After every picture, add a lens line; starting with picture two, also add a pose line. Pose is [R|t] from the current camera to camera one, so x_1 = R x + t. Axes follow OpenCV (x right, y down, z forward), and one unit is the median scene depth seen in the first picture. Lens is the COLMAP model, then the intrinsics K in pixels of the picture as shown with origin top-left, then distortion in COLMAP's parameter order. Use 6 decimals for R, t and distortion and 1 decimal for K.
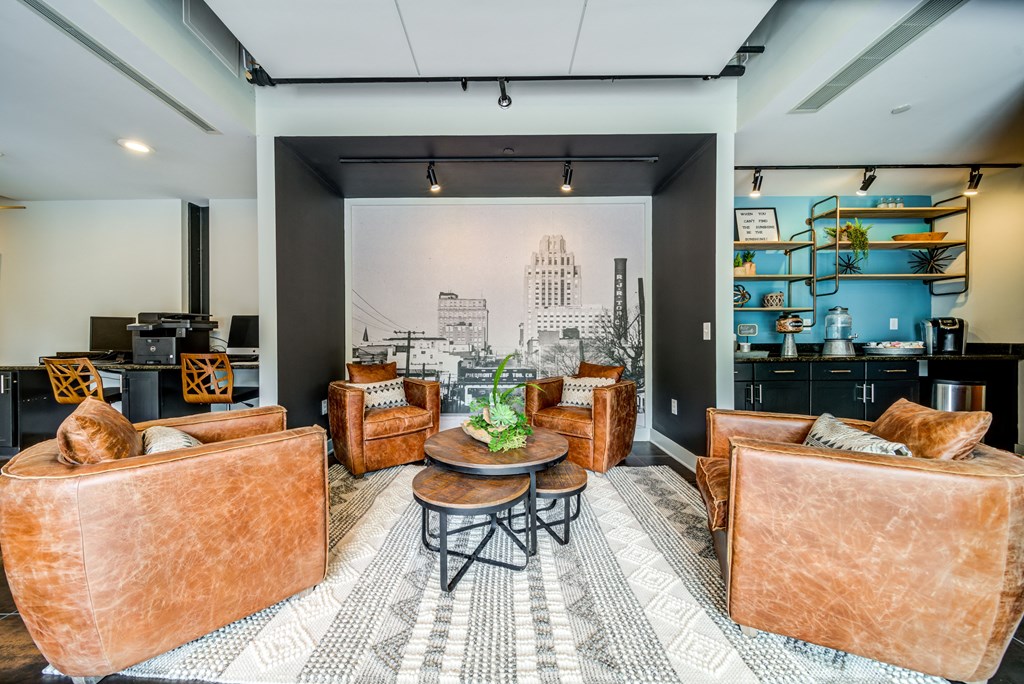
lens RADIAL K [[373.5, 0, 514.3], [0, 373.5, 339.1], [0, 0, 1]] dist [0.012454, 0.000038]
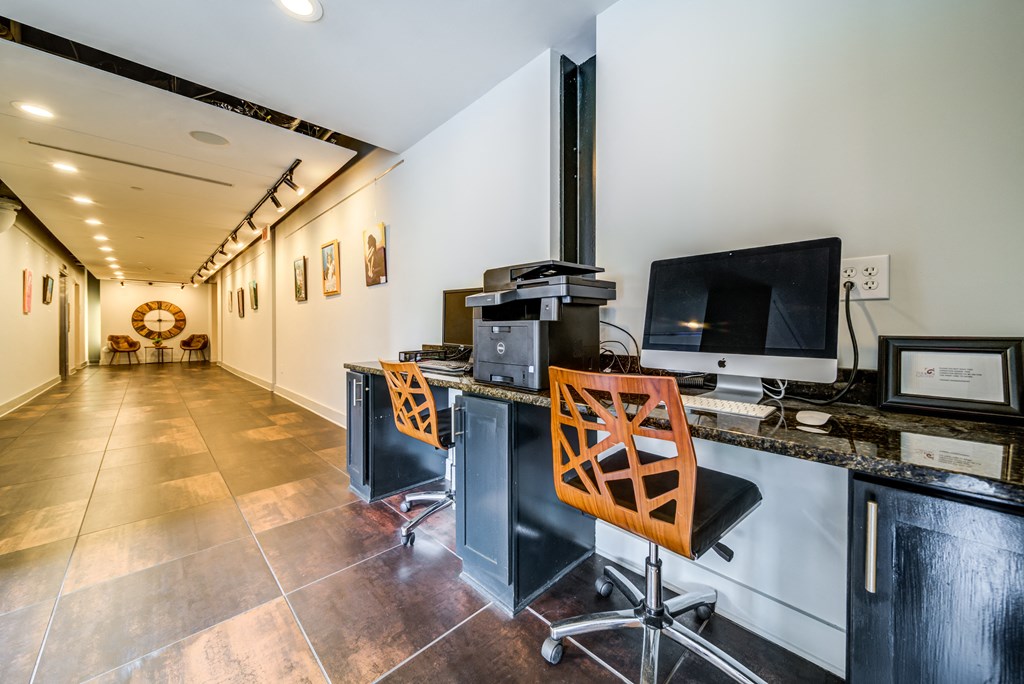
lens RADIAL K [[373.5, 0, 512.0], [0, 373.5, 335.9], [0, 0, 1]] dist [0.012454, 0.000038]
pose [[0.685634, 0.016199, -0.727766, -0.637960], [-0.000722, 0.999767, 0.021573, 0.002623], [0.727946, -0.014266, 0.685486, 0.717479]]
